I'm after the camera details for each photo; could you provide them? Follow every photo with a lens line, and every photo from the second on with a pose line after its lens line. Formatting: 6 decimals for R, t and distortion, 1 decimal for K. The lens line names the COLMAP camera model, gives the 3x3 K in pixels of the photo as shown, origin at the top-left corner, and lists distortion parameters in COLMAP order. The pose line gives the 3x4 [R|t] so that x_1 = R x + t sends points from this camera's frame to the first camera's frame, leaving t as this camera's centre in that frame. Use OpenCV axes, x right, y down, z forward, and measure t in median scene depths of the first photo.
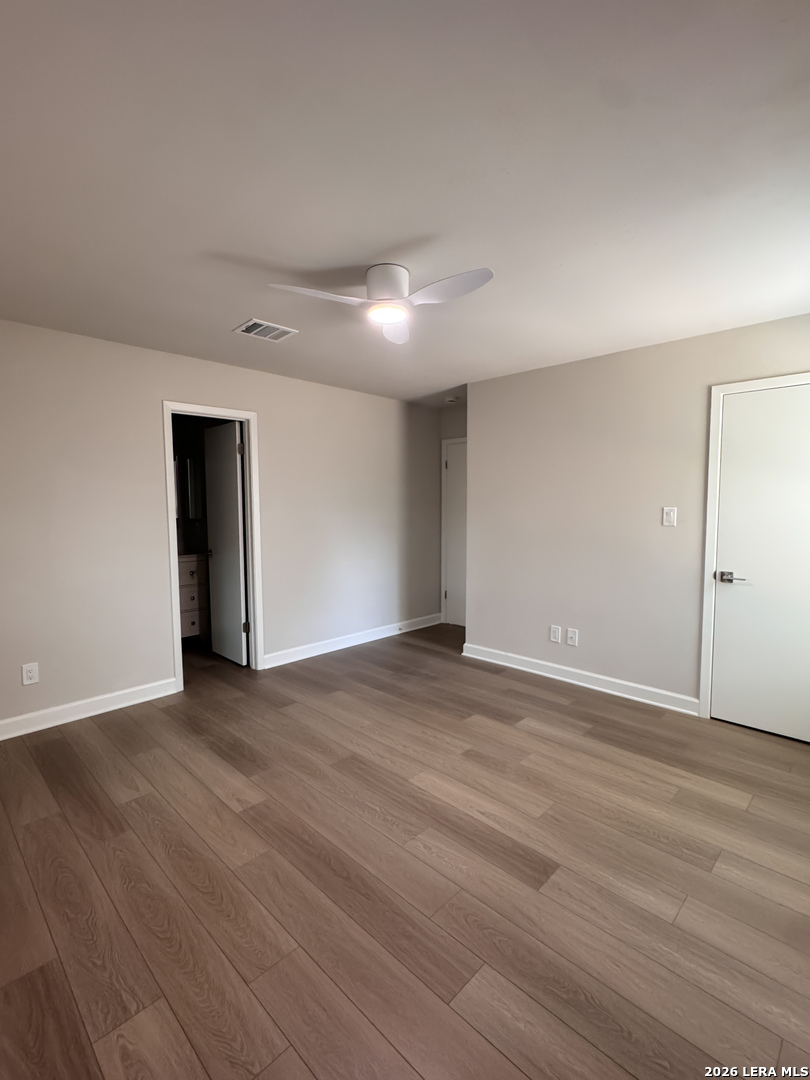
lens RADIAL K [[497.7, 0, 404.3], [0, 497.7, 540.1], [0, 0, 1]] dist [0.000526, 0.002215]
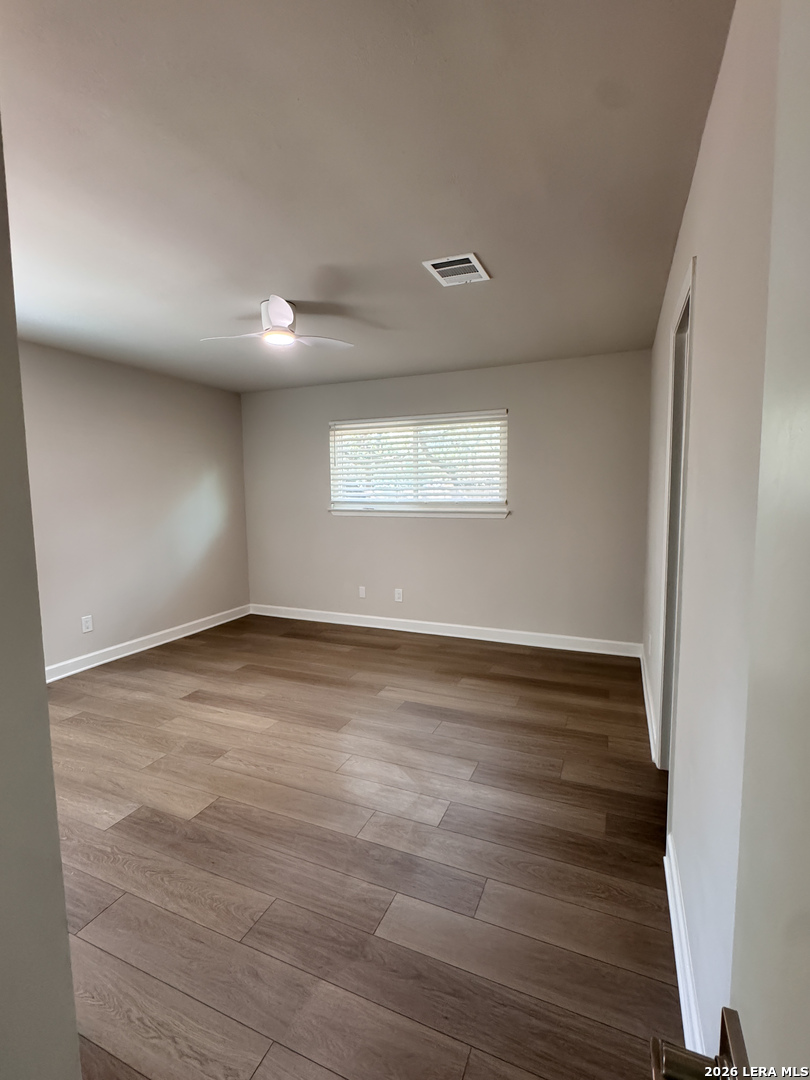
lens RADIAL K [[497.7, 0, 401.8], [0, 497.7, 534.1], [0, 0, 1]] dist [0.000526, 0.002215]
pose [[-0.934982, 0.045964, -0.351705, 0.121432], [-0.009673, 0.987895, 0.154823, -0.138587], [0.354564, 0.148158, -0.923219, 1.991794]]
